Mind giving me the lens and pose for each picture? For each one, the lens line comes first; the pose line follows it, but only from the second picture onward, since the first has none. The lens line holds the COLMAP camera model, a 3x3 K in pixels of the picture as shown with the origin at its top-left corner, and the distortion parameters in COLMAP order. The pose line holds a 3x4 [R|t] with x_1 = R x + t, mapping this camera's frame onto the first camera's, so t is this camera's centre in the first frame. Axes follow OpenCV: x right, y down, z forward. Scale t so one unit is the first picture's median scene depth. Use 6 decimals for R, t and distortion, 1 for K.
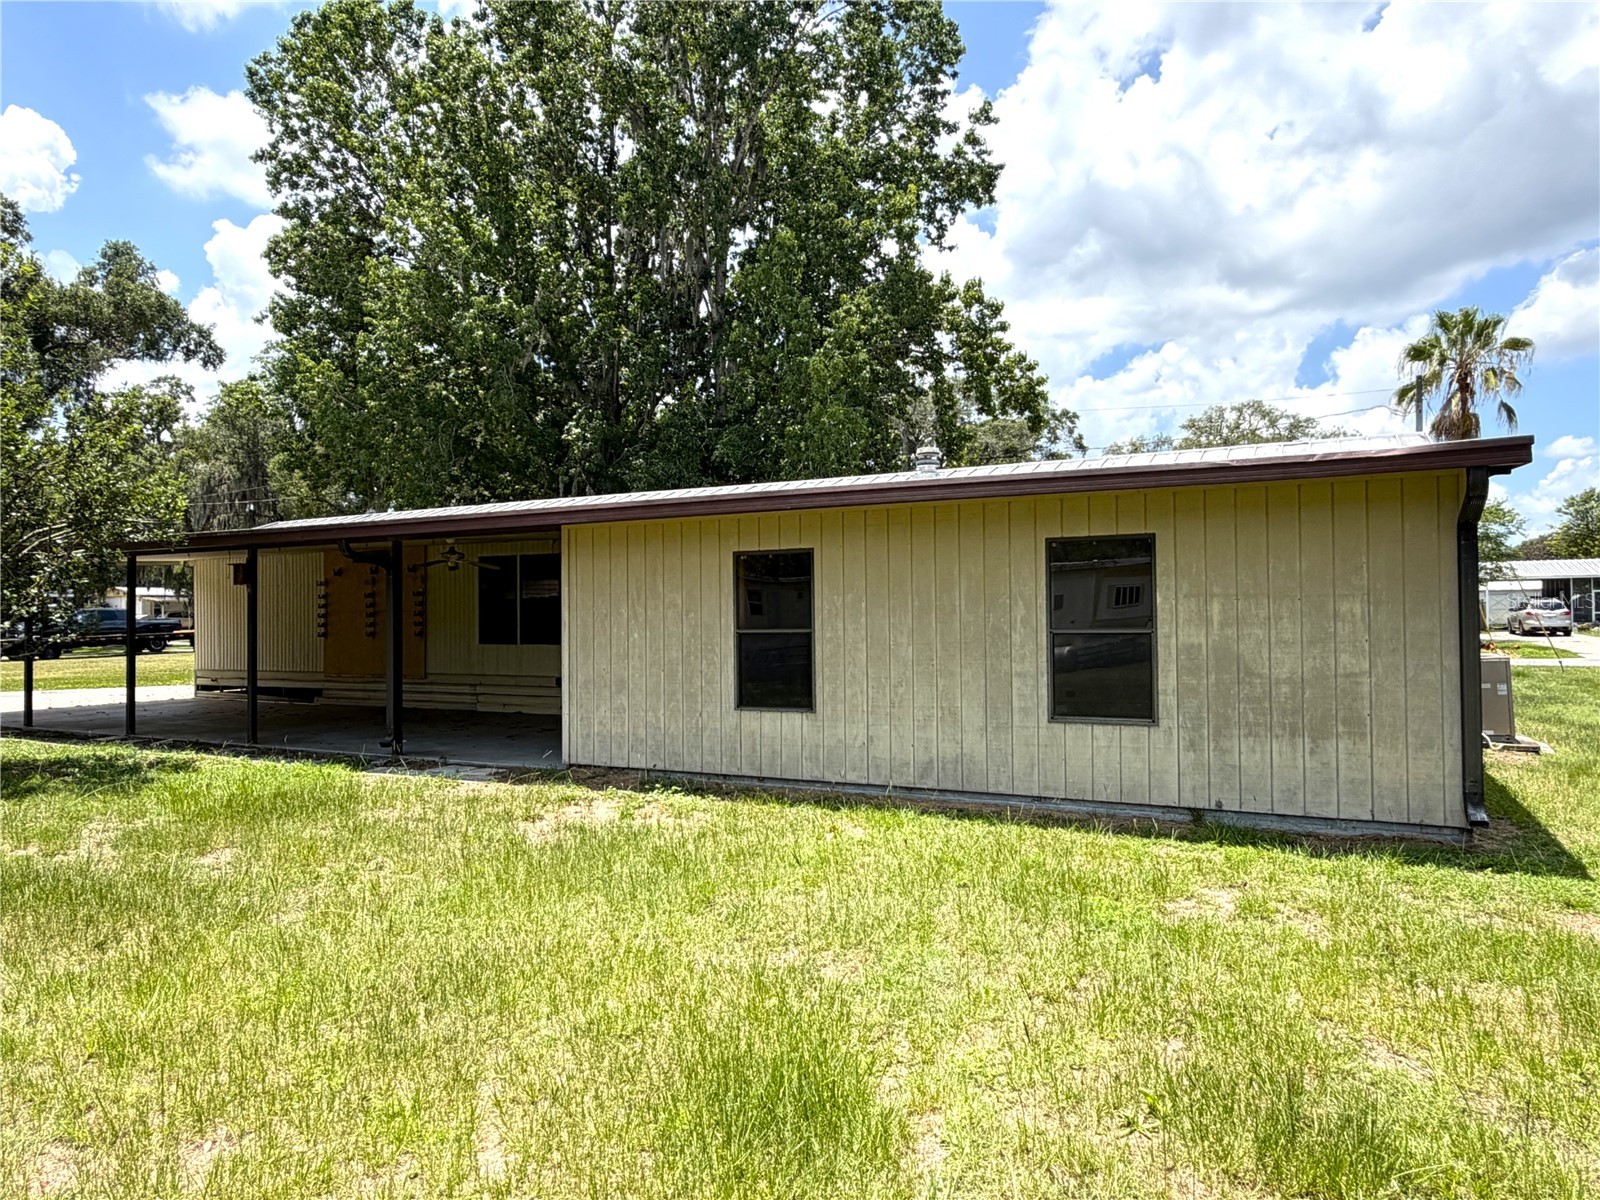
lens RADIAL K [[1010.5, 0, 800.0], [0, 1010.5, 600.0], [0, 0, 1]] dist [-0.001460, -0.000758]
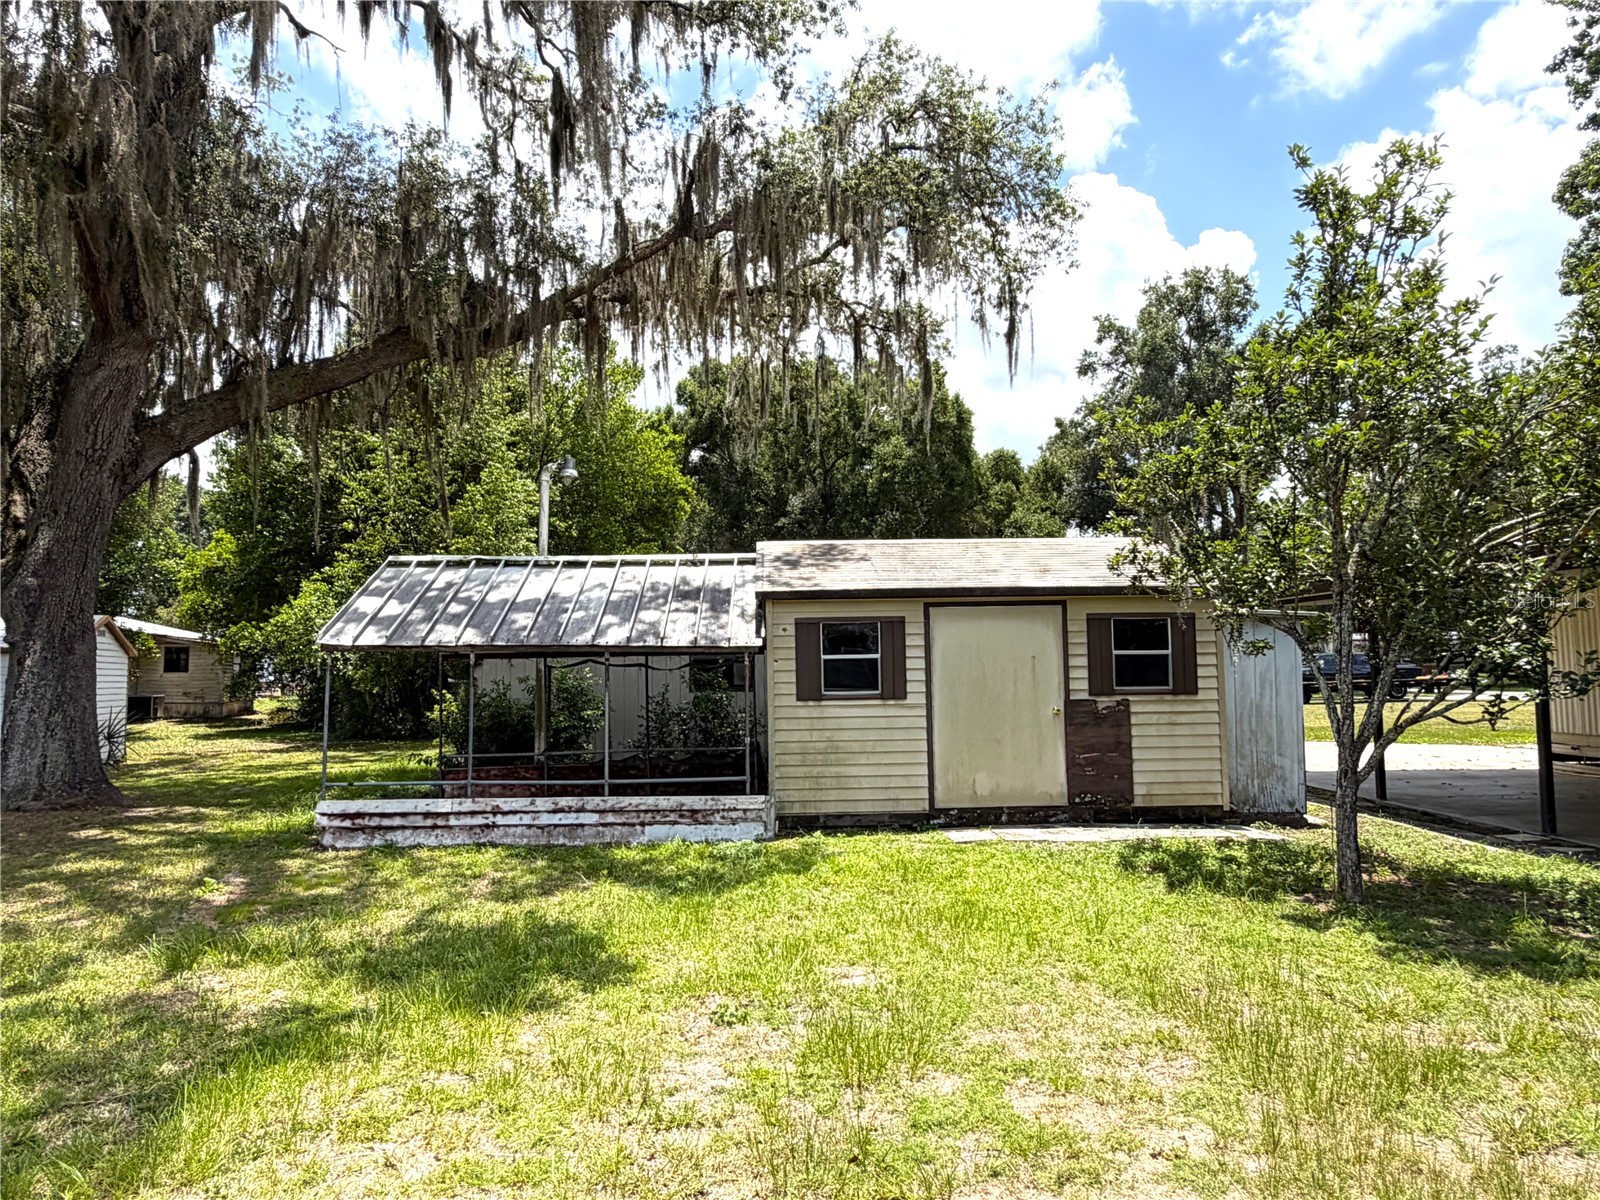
lens RADIAL K [[1010.5, 0, 800.0], [0, 1010.5, 600.0], [0, 0, 1]] dist [-0.001460, -0.000758]
pose [[0.485622, -0.058272, -0.872224, -0.164225], [0.019529, 0.998250, -0.055819, 0.001750], [0.873951, 0.010073, 0.485910, 0.120541]]
